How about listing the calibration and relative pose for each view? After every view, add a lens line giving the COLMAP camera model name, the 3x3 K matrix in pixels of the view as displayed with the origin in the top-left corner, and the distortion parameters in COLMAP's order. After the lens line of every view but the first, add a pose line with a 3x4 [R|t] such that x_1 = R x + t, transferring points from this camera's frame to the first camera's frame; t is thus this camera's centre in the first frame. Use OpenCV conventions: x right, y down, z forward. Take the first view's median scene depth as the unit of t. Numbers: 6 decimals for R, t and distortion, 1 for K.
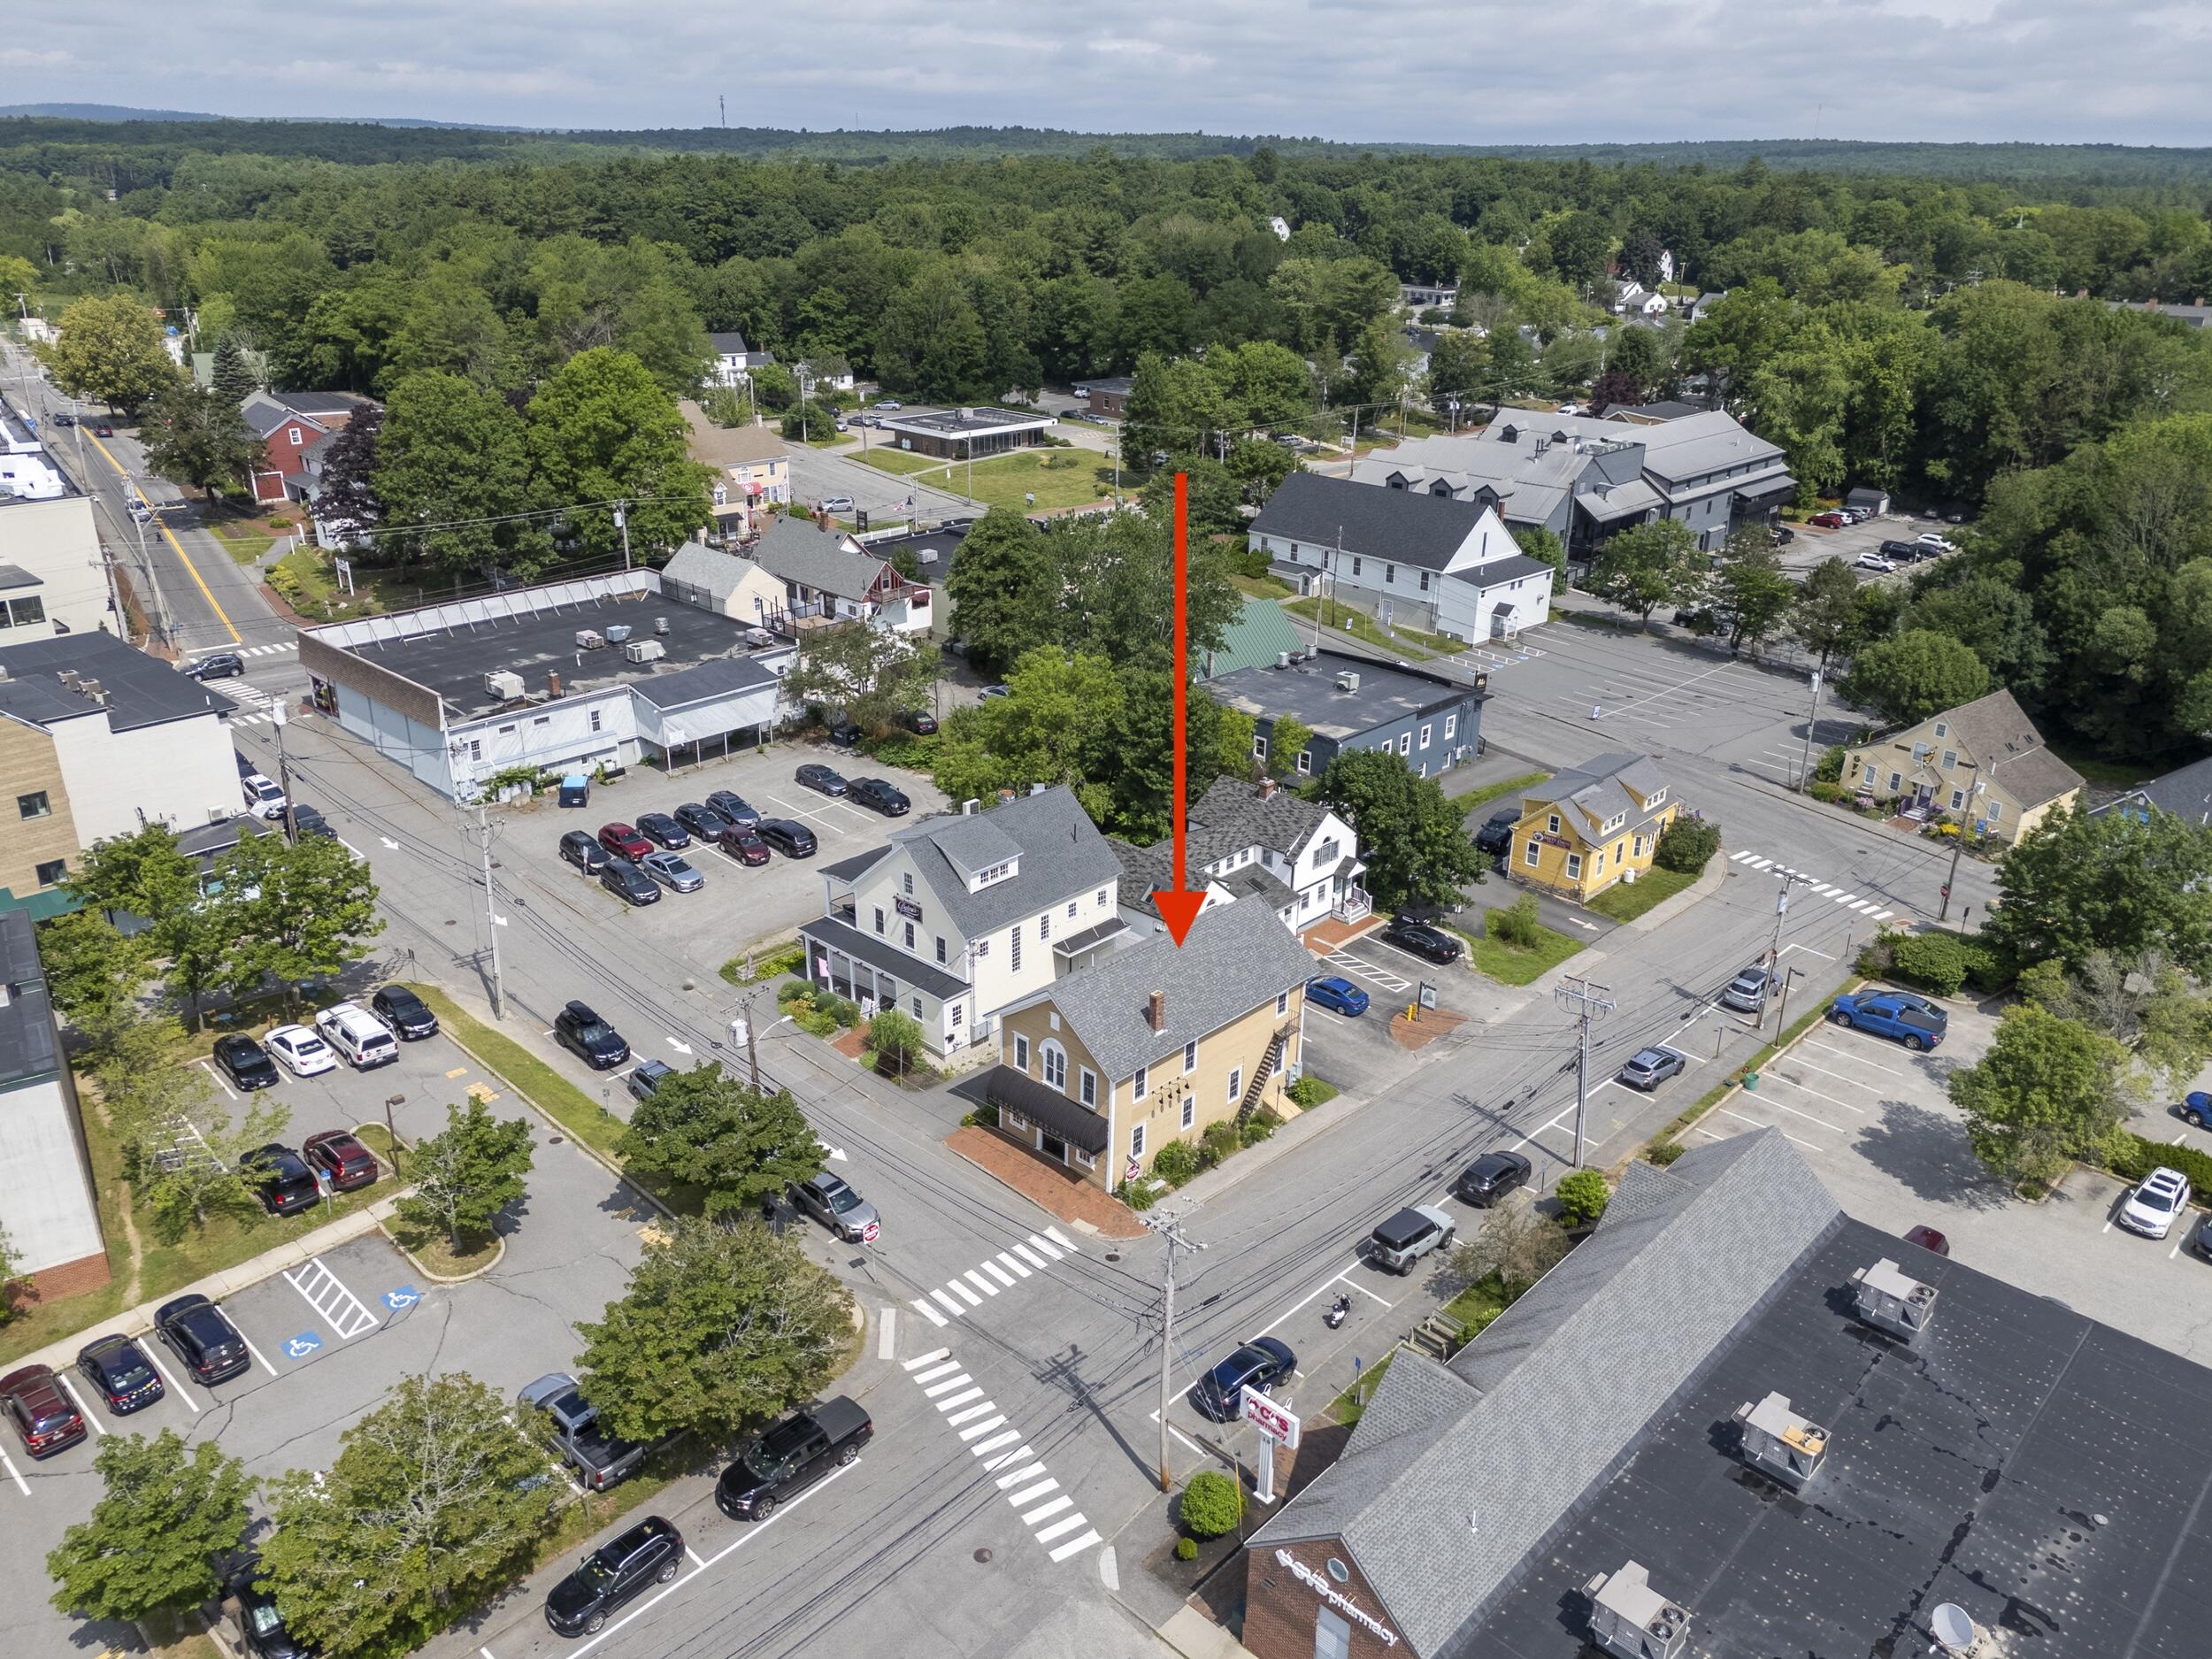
lens RADIAL K [[1617.2, 0, 1106.0], [0, 1617.2, 829.5], [0, 0, 1]] dist [0.062899, -0.054688]
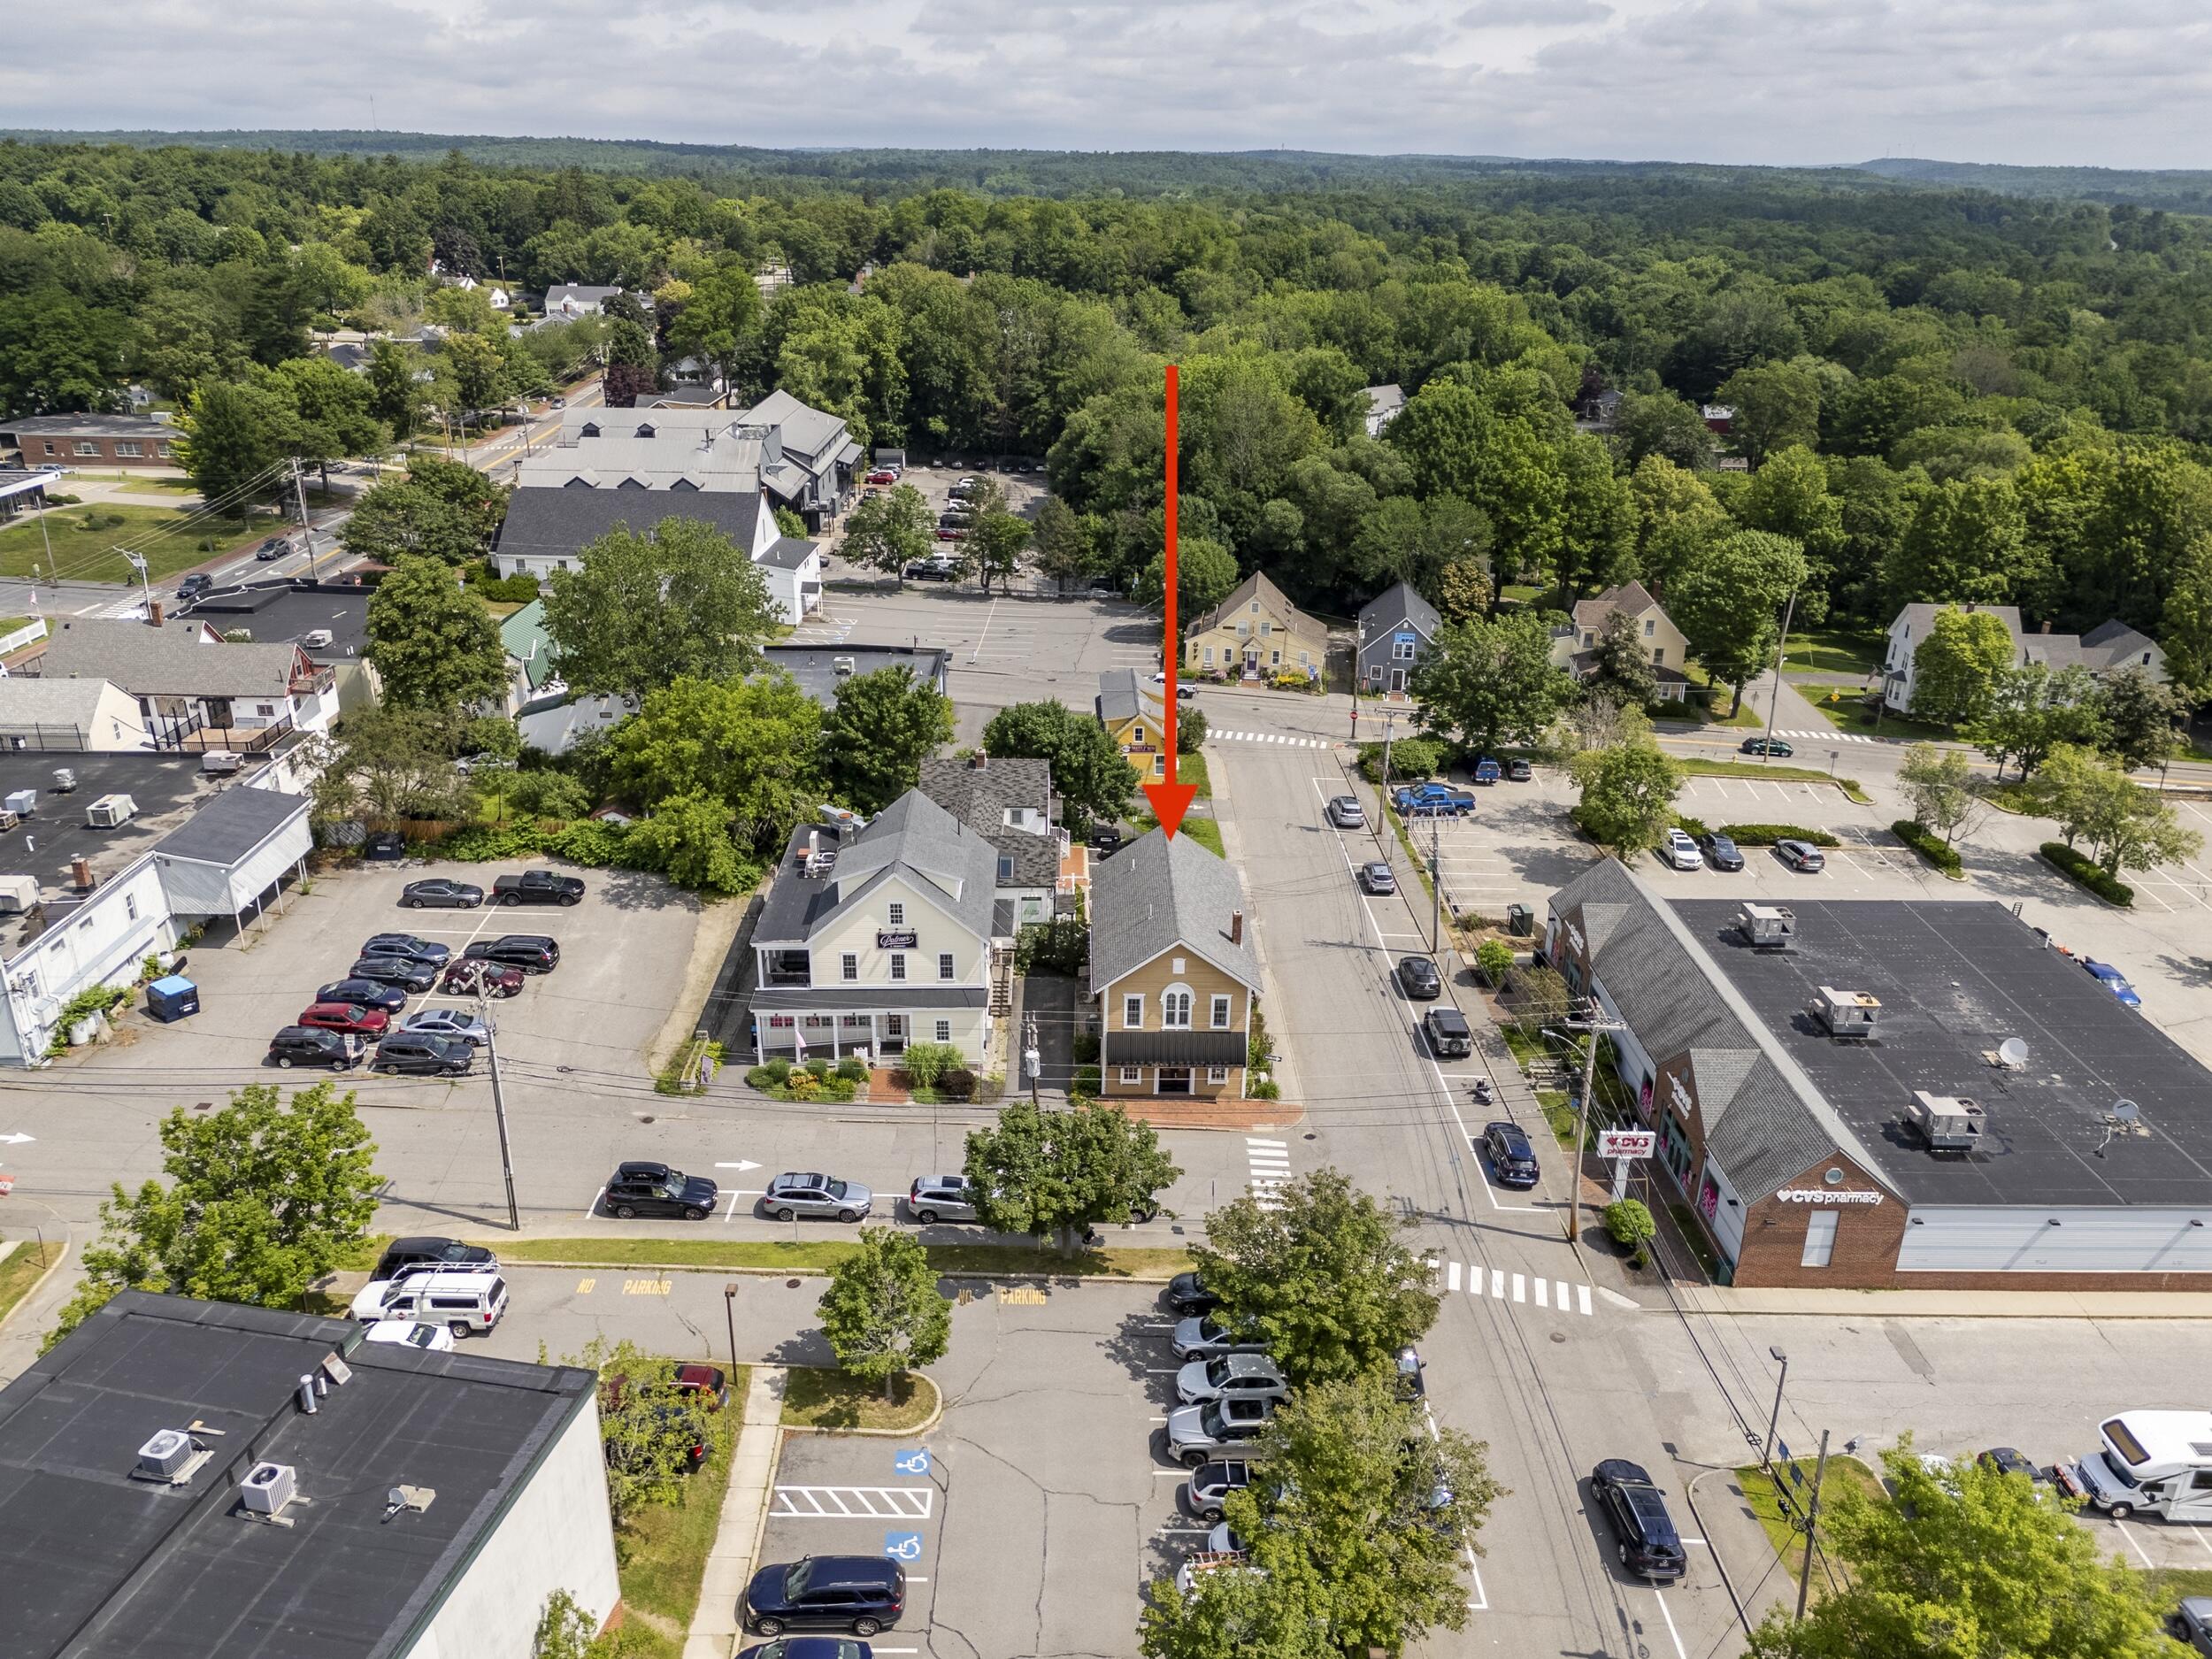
lens RADIAL K [[1617.2, 0, 1106.0], [0, 1617.2, 829.5], [0, 0, 1]] dist [0.062899, -0.054688]
pose [[0.712040, -0.268627, 0.648721, -0.508436], [0.265466, 0.958335, 0.105457, -0.065920], [-0.650021, 0.097124, 0.753684, 0.140623]]
